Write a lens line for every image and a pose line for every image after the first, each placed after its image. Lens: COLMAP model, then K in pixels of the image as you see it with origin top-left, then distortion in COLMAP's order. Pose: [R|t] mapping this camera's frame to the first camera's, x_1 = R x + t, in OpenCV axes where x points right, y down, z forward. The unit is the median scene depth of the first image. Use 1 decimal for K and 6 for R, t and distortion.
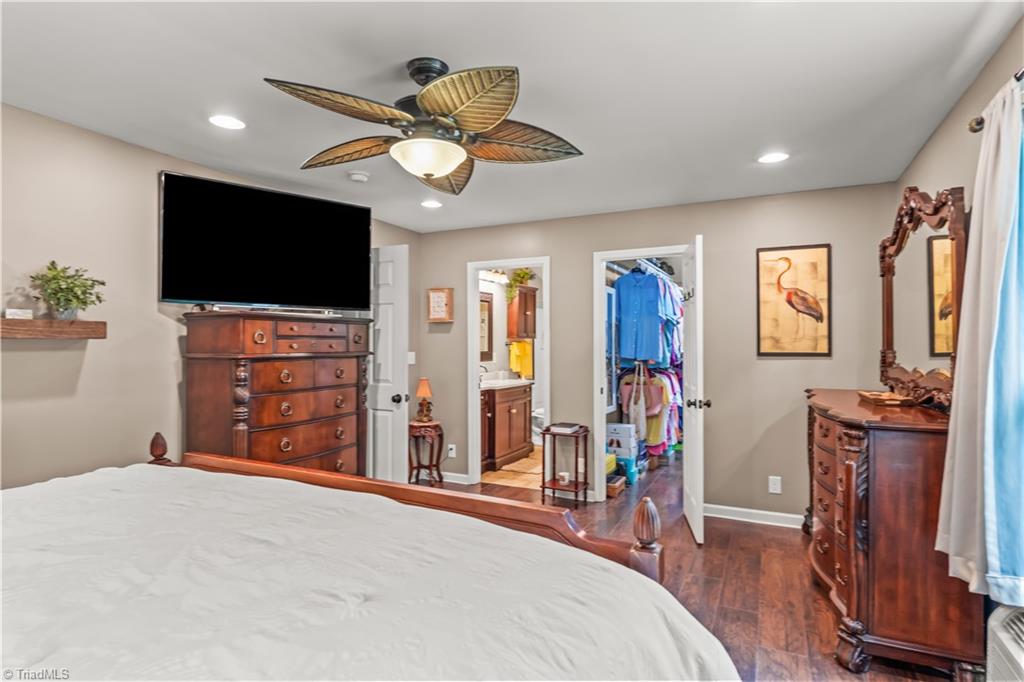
lens RADIAL K [[547.2, 0, 510.4], [0, 547.2, 342.4], [0, 0, 1]] dist [-0.000874, 0.000417]
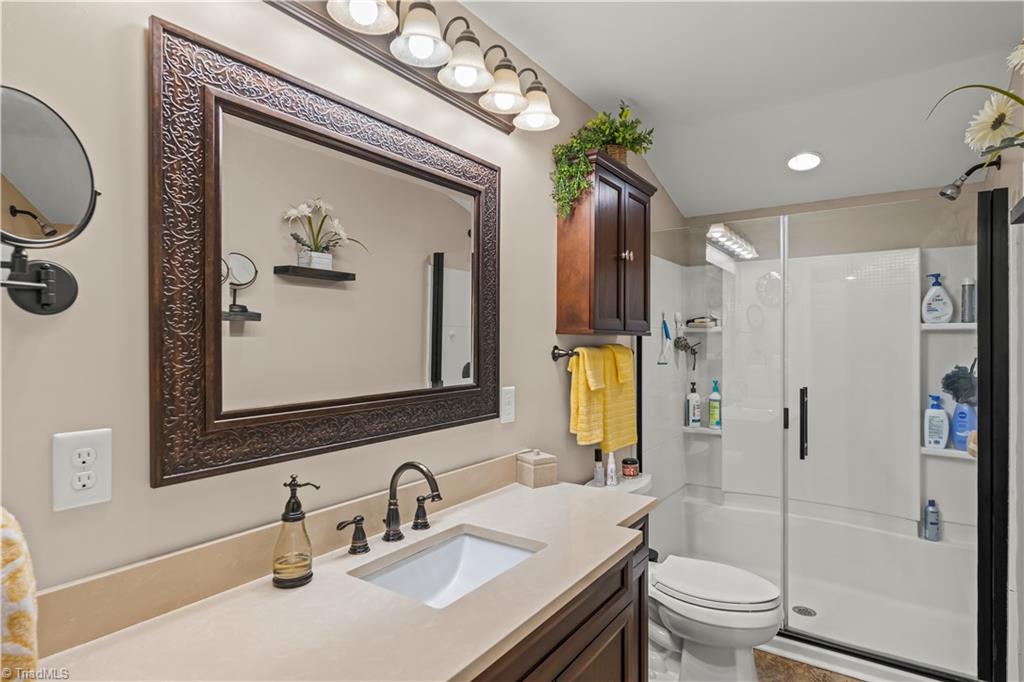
lens RADIAL K [[547.2, 0, 512.7], [0, 547.2, 340.6], [0, 0, 1]] dist [-0.000874, 0.000417]
pose [[0.988963, -0.000538, -0.148165, 0.013860], [0.000654, 1.000000, 0.000735, -0.004247], [0.148164, -0.000824, 0.988962, 0.692936]]
